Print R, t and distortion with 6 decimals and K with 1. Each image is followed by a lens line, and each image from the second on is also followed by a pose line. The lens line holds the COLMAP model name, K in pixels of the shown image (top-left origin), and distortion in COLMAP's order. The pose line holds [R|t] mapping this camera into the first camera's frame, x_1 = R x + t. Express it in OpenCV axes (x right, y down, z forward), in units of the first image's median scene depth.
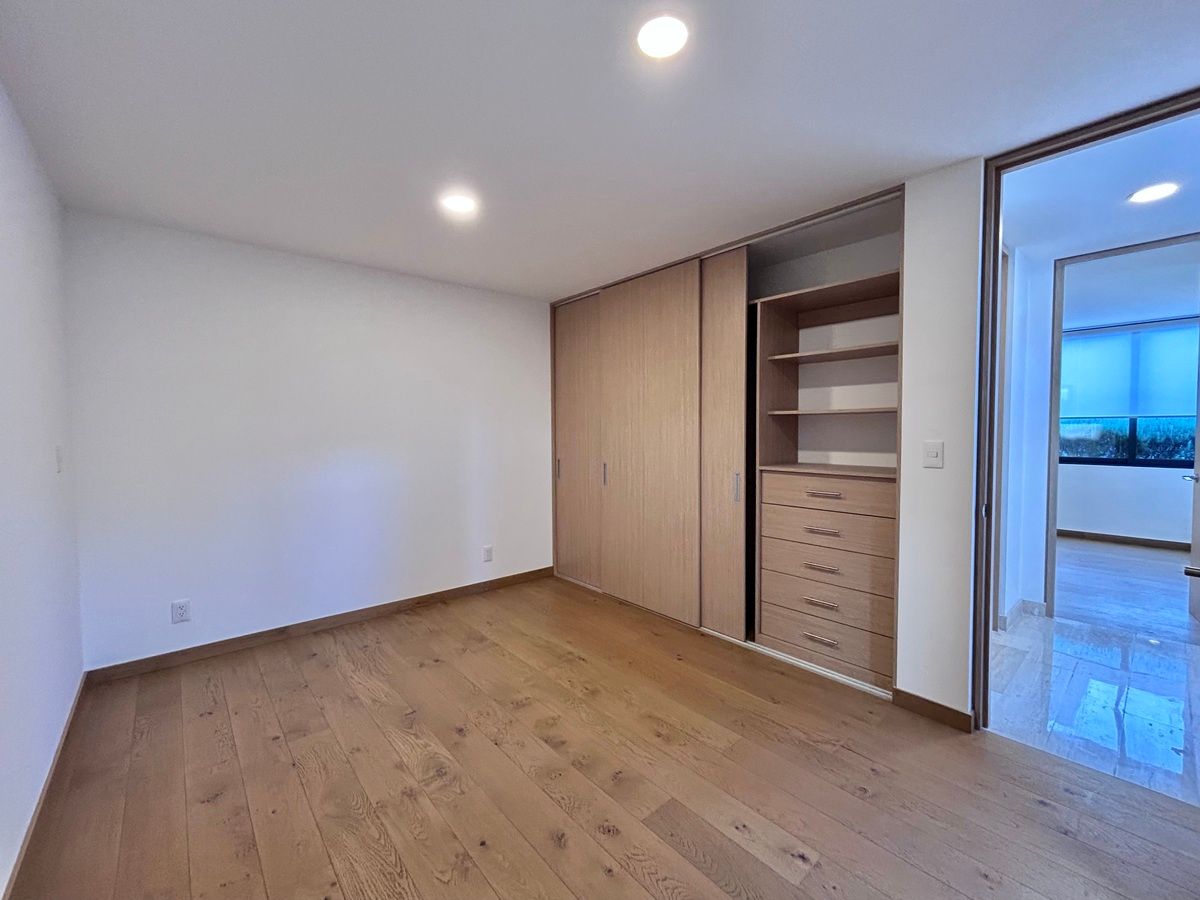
lens RADIAL K [[495.6, 0, 598.1], [0, 495.6, 448.1], [0, 0, 1]] dist [-0.000490, 0.000809]
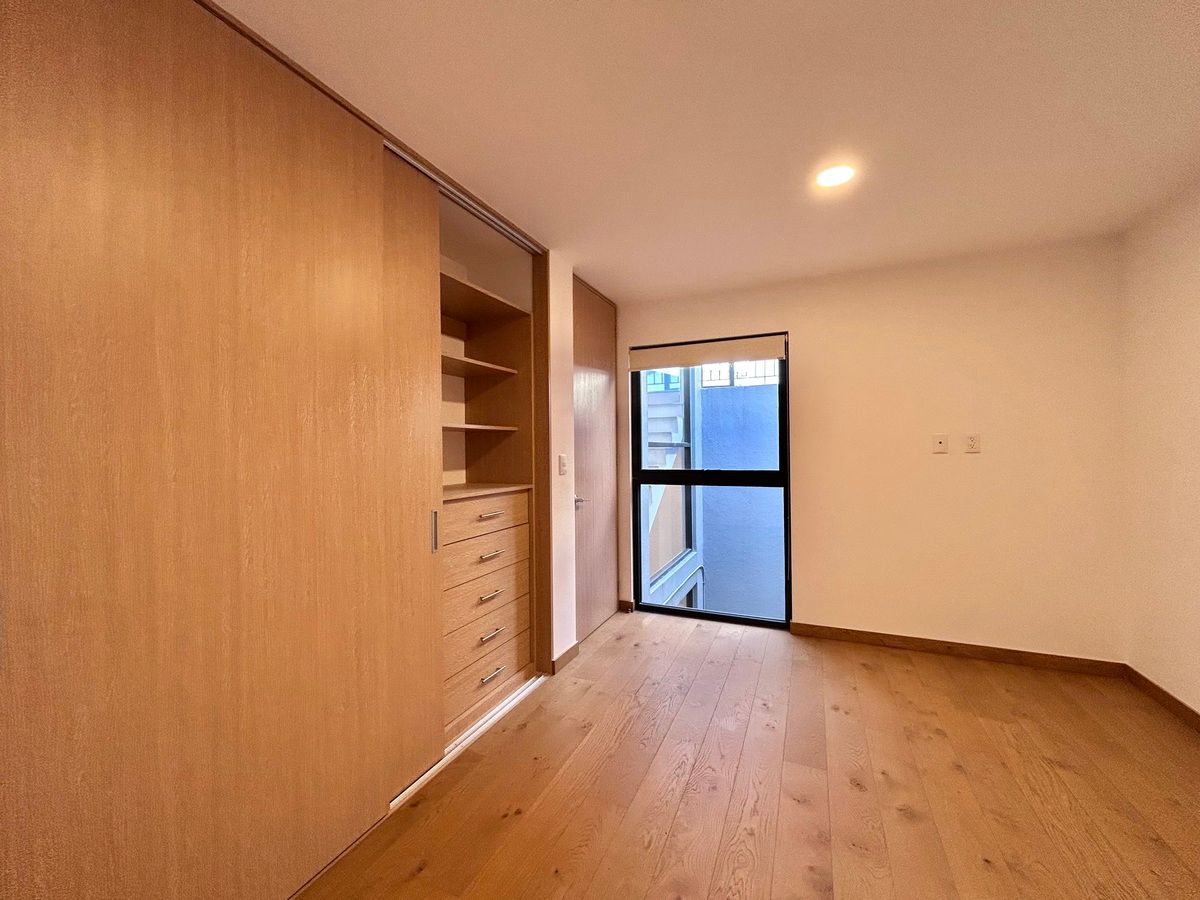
lens RADIAL K [[495.6, 0, 598.1], [0, 495.6, 448.1], [0, 0, 1]] dist [-0.000490, 0.000809]
pose [[-0.426916, 0.003814, 0.904283, -0.453356], [0.045003, 0.998842, 0.017034, -0.037912], [-0.903171, 0.047967, -0.426593, 1.180399]]
